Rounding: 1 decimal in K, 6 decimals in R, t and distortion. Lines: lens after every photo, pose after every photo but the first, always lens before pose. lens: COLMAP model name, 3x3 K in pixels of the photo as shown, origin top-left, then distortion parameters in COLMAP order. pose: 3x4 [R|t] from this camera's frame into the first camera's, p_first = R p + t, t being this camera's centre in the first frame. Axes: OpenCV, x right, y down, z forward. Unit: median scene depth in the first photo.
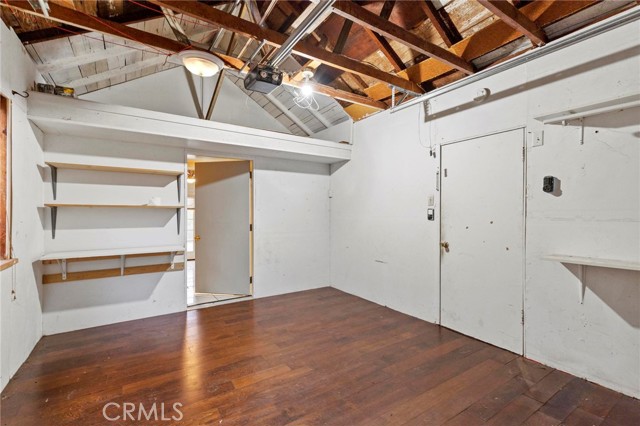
lens RADIAL K [[293.4, 0, 320.6], [0, 293.4, 209.6], [0, 0, 1]] dist [-0.000545, 0.000047]
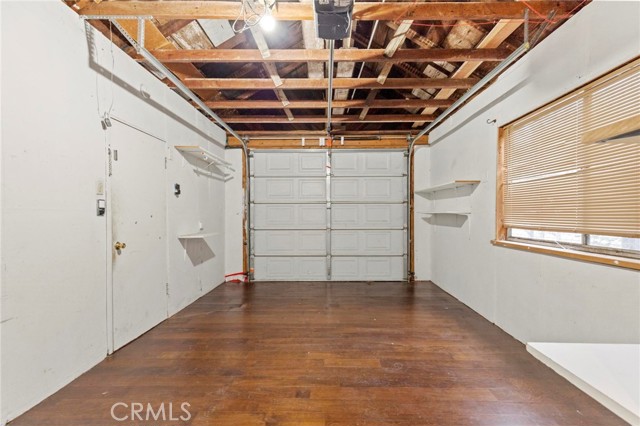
lens RADIAL K [[293.4, 0, 320.4], [0, 293.4, 216.6], [0, 0, 1]] dist [-0.000545, 0.000047]
pose [[-0.827316, -0.008759, 0.561668, -0.485733], [-0.007498, 0.999962, 0.004548, 0.032805], [-0.561686, -0.000449, -0.827350, 1.366477]]
